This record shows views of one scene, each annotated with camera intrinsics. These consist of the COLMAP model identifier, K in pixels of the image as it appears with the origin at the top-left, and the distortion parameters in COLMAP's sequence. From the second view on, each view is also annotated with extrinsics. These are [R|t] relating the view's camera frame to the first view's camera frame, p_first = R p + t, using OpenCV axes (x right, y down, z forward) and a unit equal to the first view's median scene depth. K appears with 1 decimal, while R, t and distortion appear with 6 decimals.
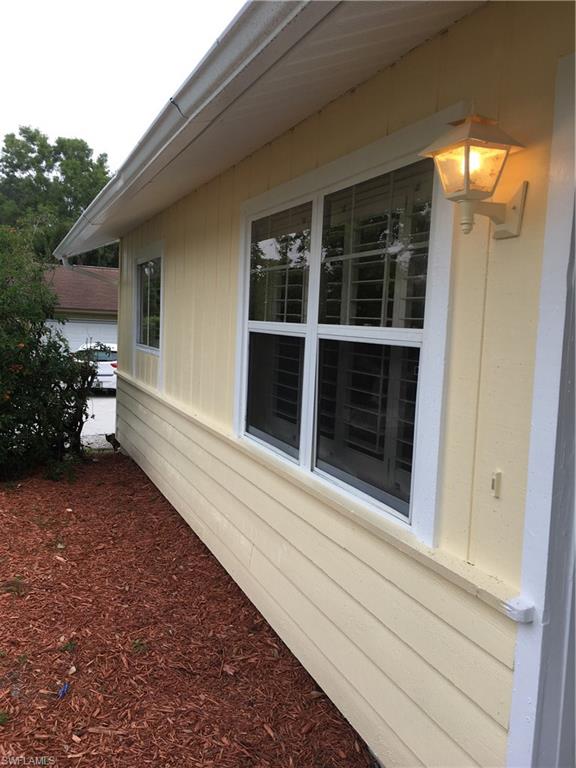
lens RADIAL K [[662.5, 0, 287.9], [0, 662.5, 384.9], [0, 0, 1]] dist [0.018046, 0.014535]
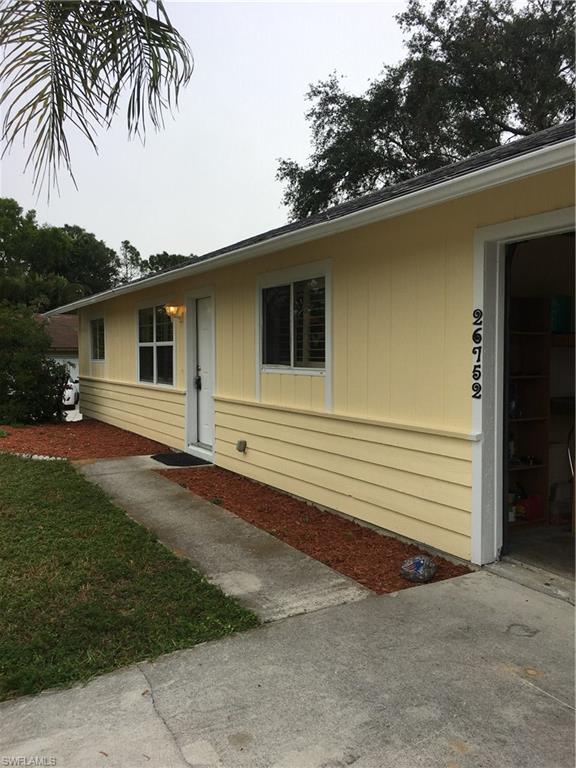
lens RADIAL K [[662.5, 0, 288.2], [0, 662.5, 382.7], [0, 0, 1]] dist [0.018046, 0.014535]
pose [[0.993632, -0.037281, 0.106328, 0.283242], [0.043245, 0.997585, -0.054348, 0.271861], [-0.104045, 0.058600, 0.992845, -2.015706]]
